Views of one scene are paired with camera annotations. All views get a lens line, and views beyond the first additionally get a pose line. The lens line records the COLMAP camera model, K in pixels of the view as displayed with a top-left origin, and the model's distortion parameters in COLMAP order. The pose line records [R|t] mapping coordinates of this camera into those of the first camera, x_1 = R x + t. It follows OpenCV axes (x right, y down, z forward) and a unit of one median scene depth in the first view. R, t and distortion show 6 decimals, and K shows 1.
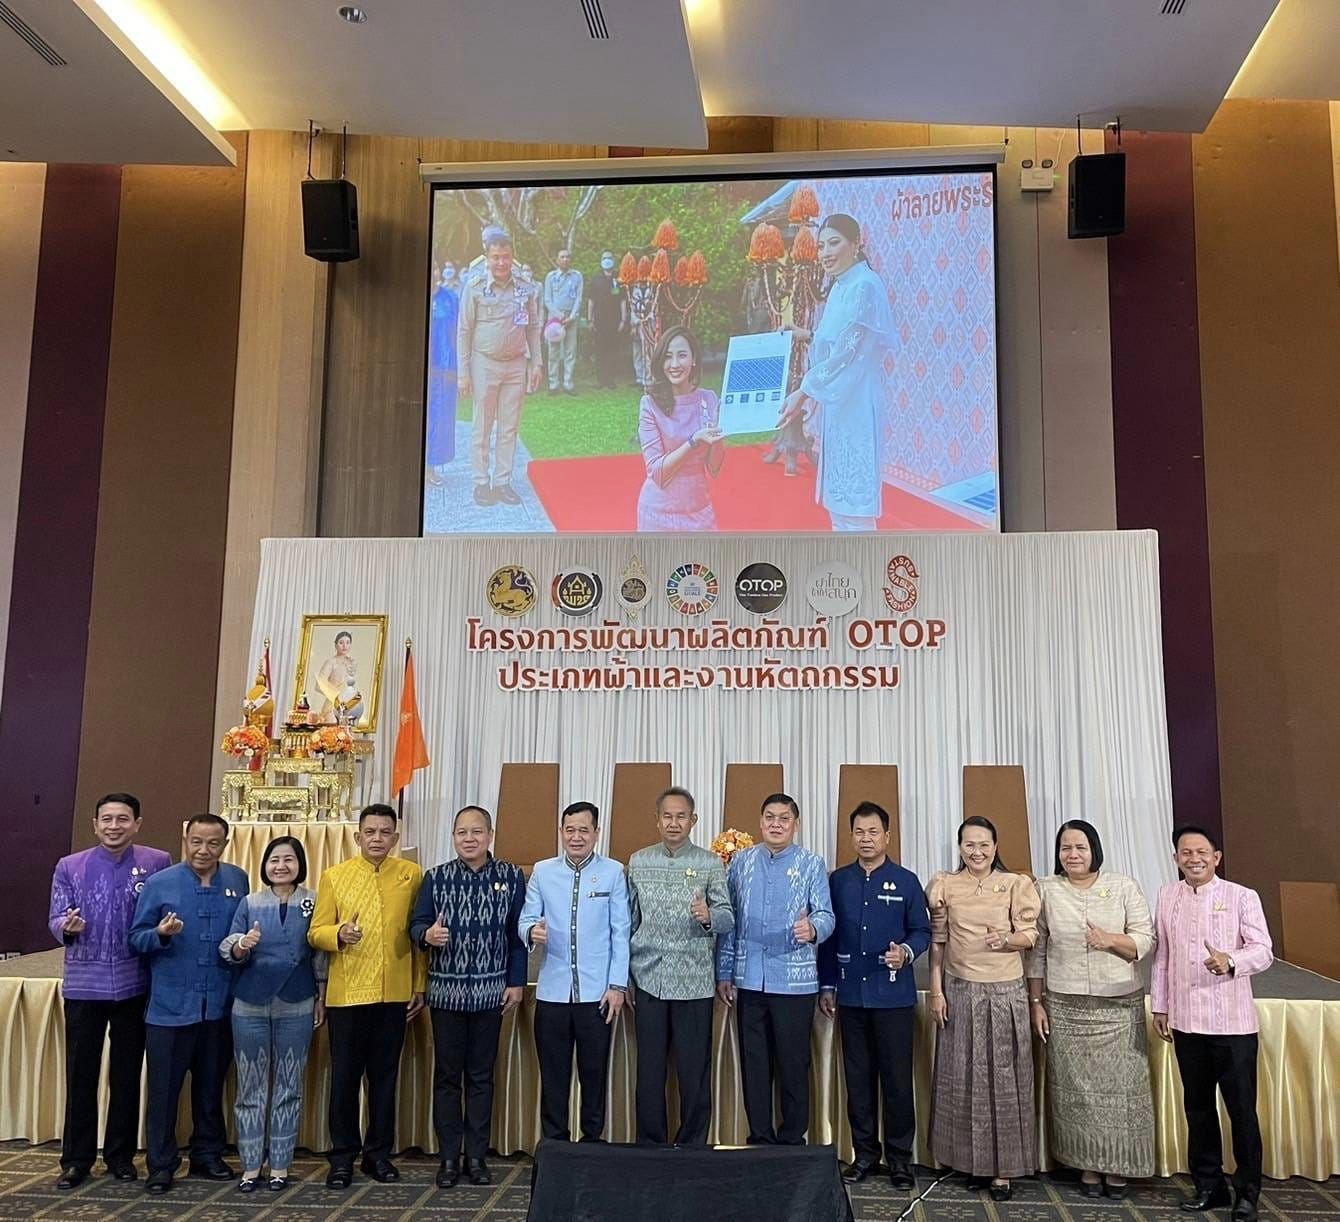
lens RADIAL K [[1239.6, 0, 739.2], [0, 1239.6, 610.7], [0, 0, 1]] dist [0.117746, -0.263824]
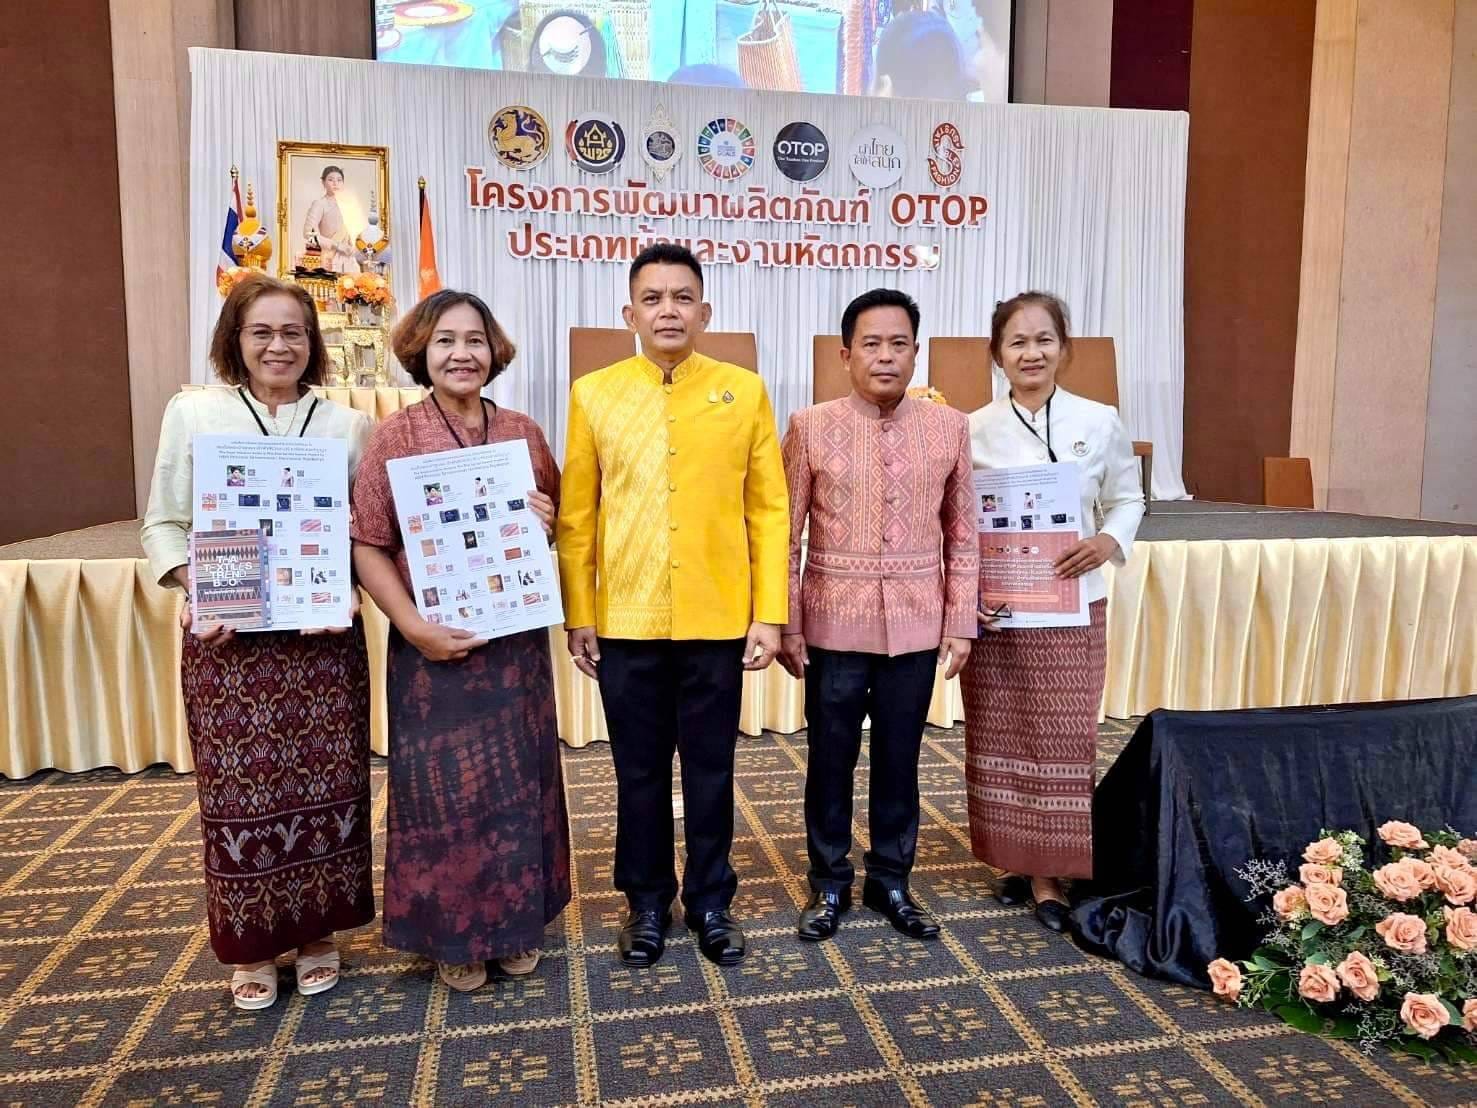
lens RADIAL K [[1021.5, 0, 718.2], [0, 1021.5, 551.3], [0, 0, 1]] dist [0.114620, -0.167262]
pose [[0.968793, -0.028176, 0.246266, -0.239510], [-0.032008, 0.970980, 0.237009, 0.089357], [-0.245797, -0.237495, 0.939777, 0.233809]]
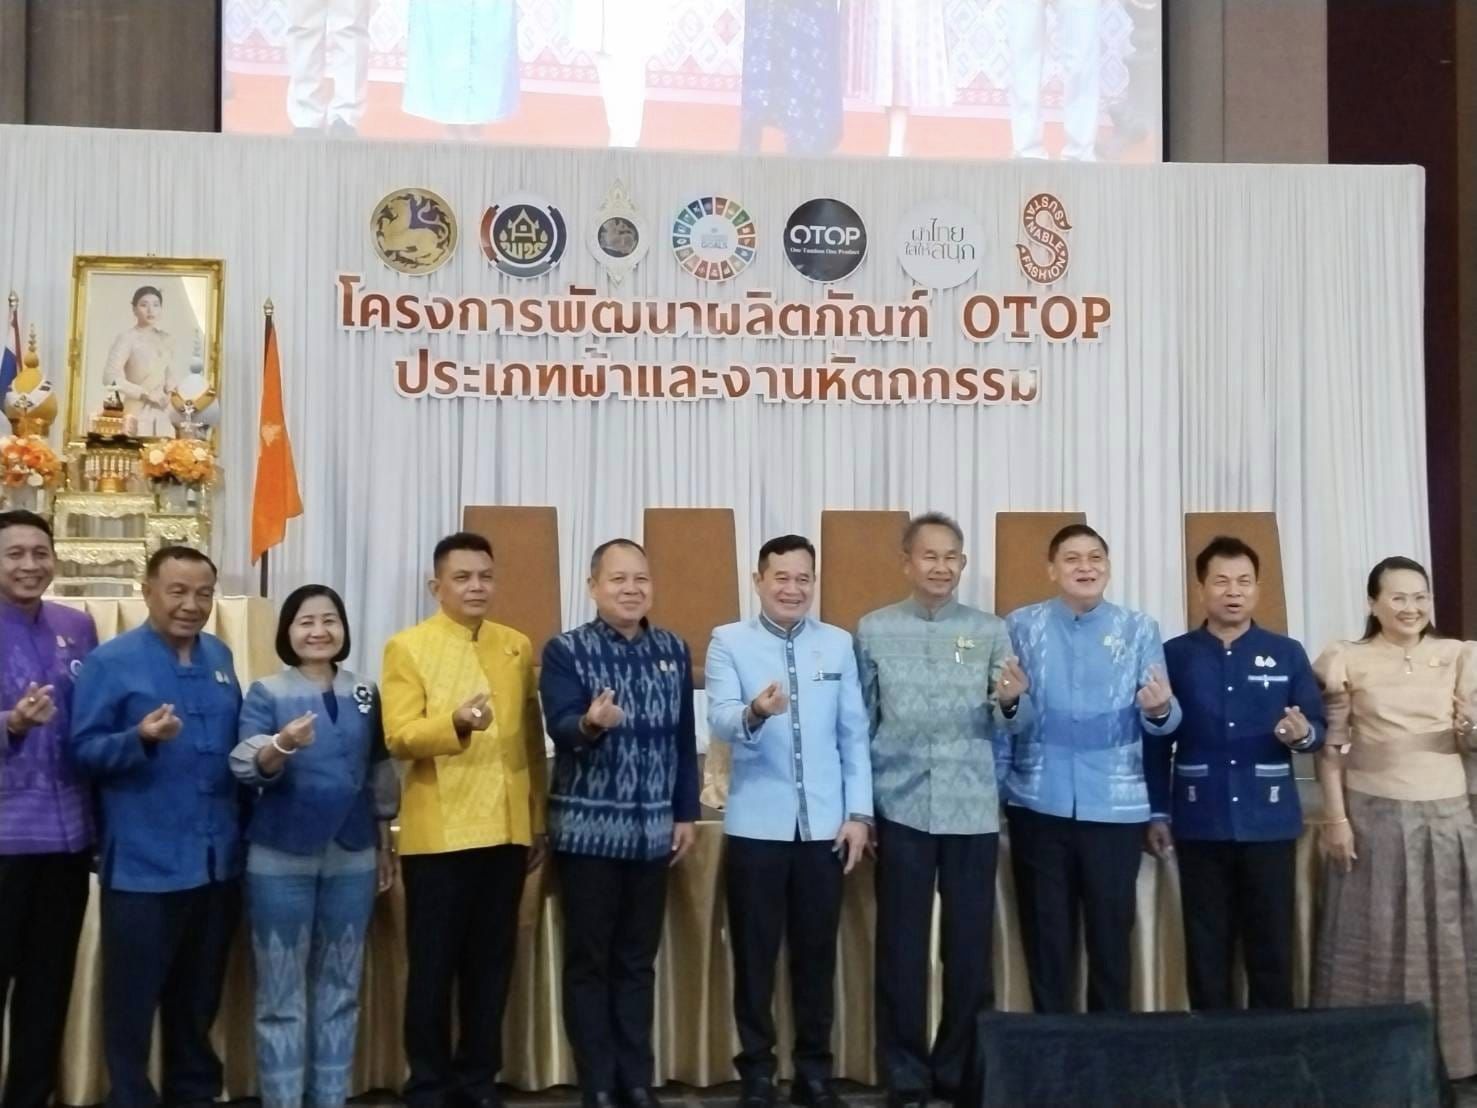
lens RADIAL K [[1966.4, 0, 738.5], [0, 1966.4, 554.0], [0, 0, 1]] dist [0.222725, -0.750205]
pose [[0.983883, 0.004133, 0.178767, -0.204101], [-0.022558, 0.994615, 0.101158, 0.039605], [-0.177386, -0.103560, 0.978677, 0.020975]]
